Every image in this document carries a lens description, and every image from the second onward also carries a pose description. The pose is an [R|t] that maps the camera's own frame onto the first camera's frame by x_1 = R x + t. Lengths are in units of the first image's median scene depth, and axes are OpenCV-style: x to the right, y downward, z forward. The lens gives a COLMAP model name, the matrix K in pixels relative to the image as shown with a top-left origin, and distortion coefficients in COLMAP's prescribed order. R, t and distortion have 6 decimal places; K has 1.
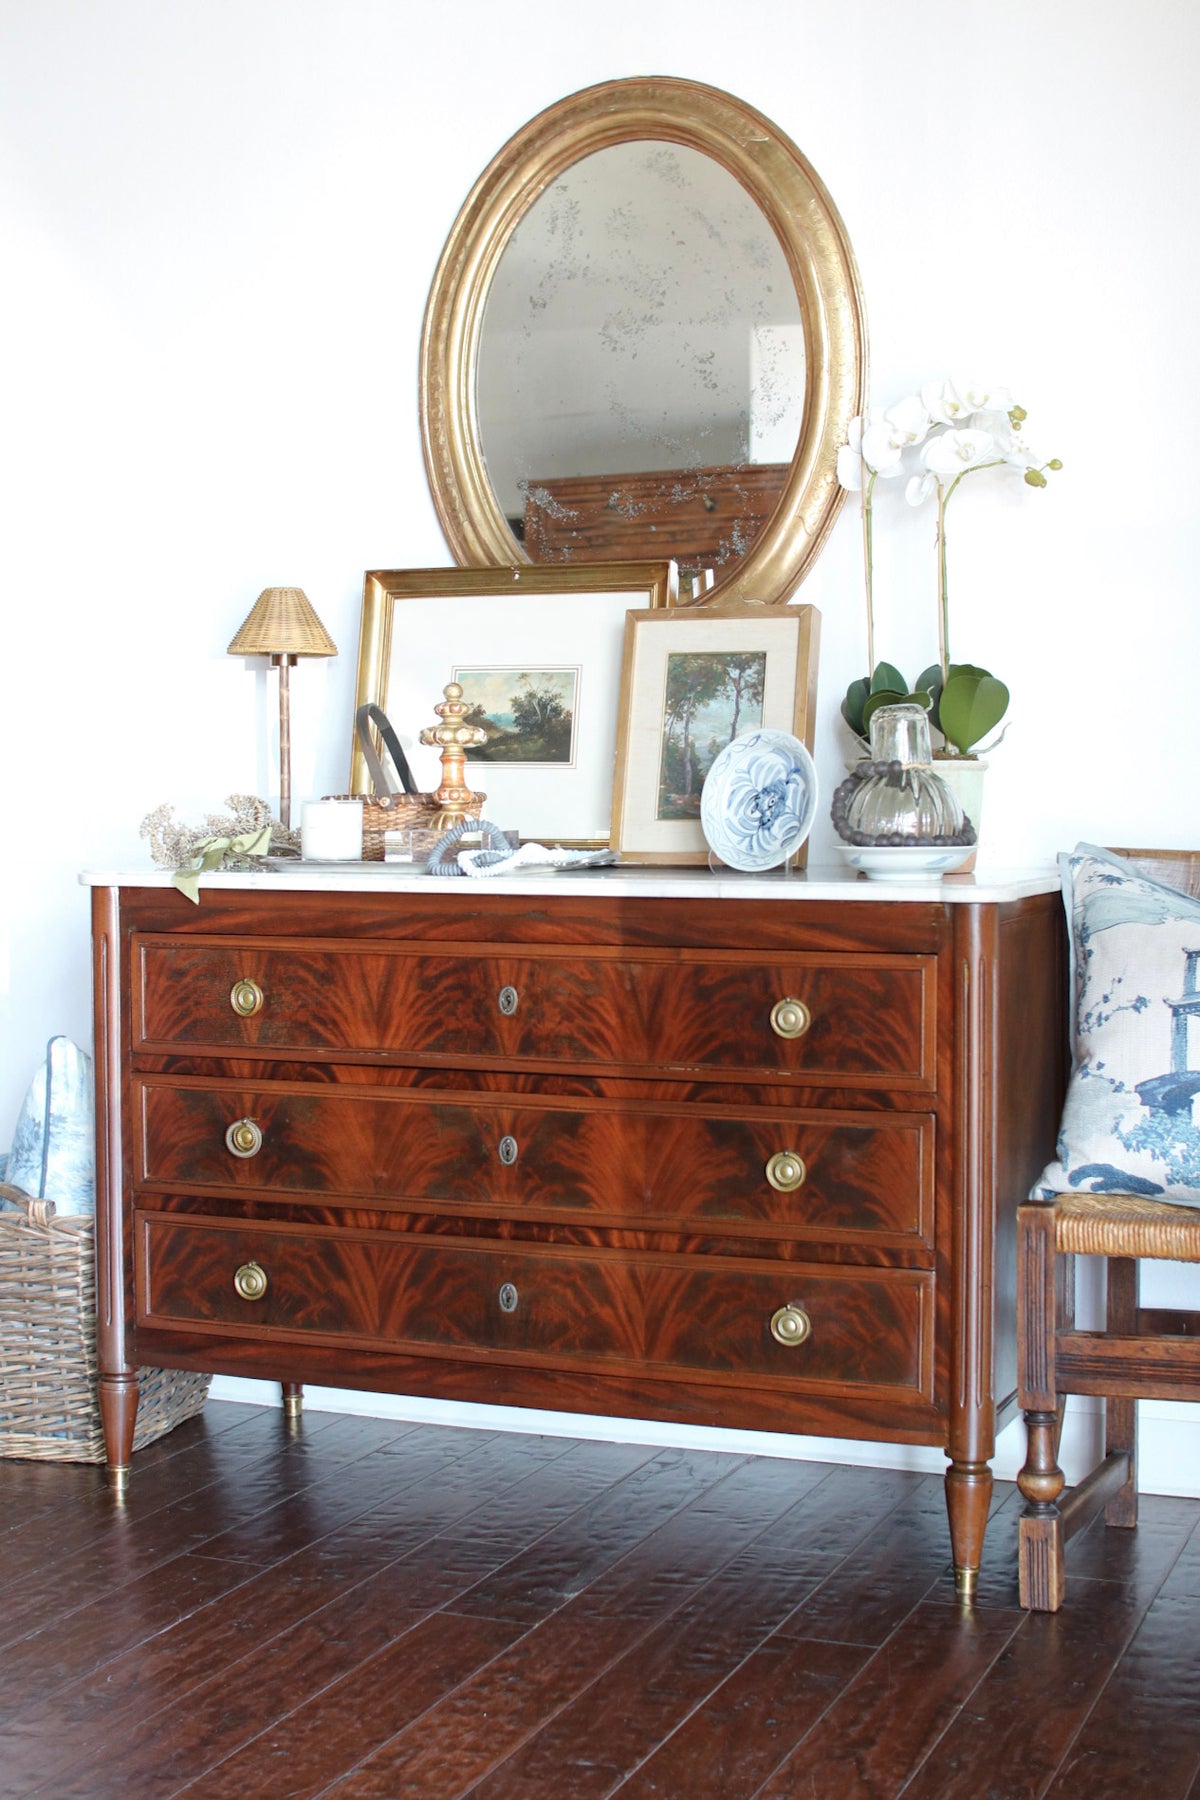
lens RADIAL K [[2528.8, 0, 600.0], [0, 2528.8, 900.0], [0, 0, 1]] dist [-0.181958, 0.142541]
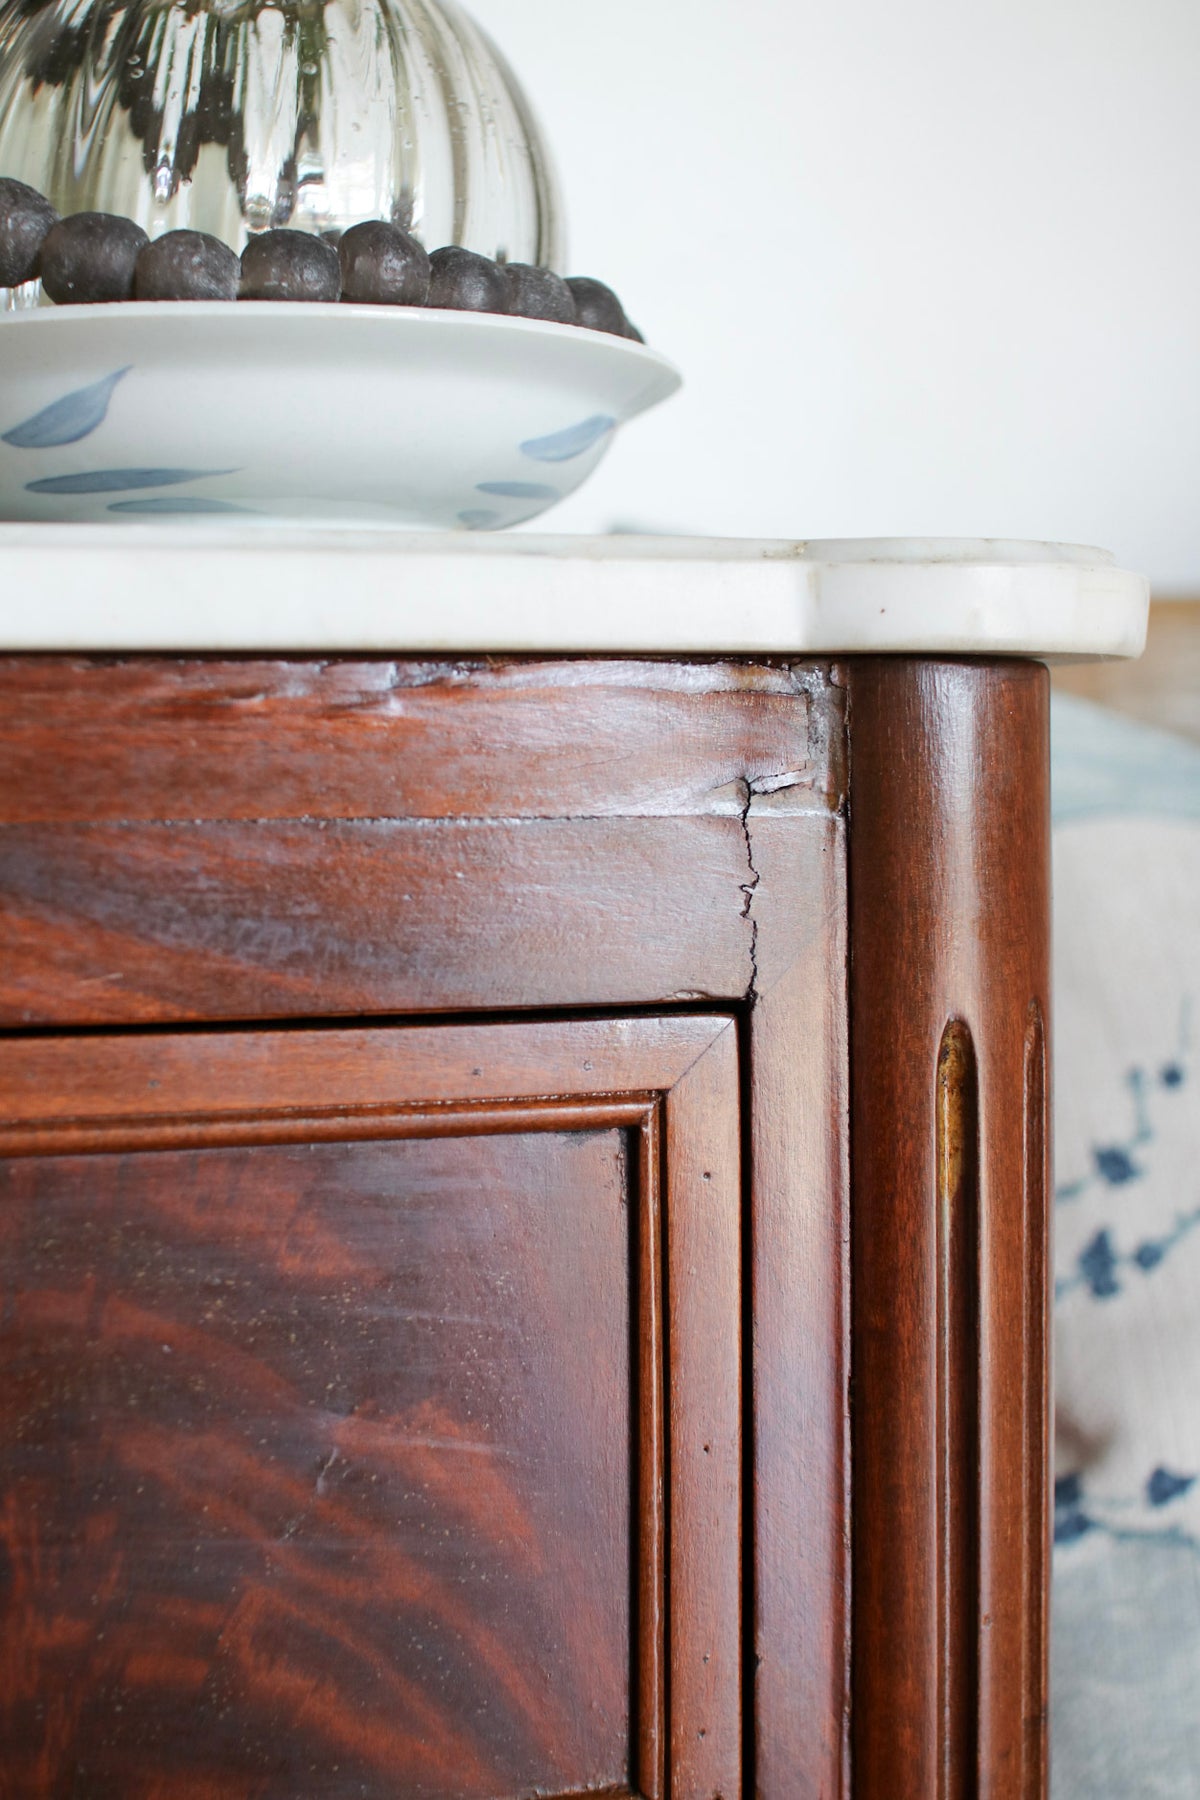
lens RADIAL K [[2585.9, 0, 600.0], [0, 2585.9, 900.0], [0, 0, 1]] dist [-0.170769, 0.086204]
pose [[0.760734, -0.034603, 0.648140, 0.024441], [0.038394, 0.999228, 0.008284, 0.012309], [-0.647927, 0.018583, 0.761476, 0.811284]]
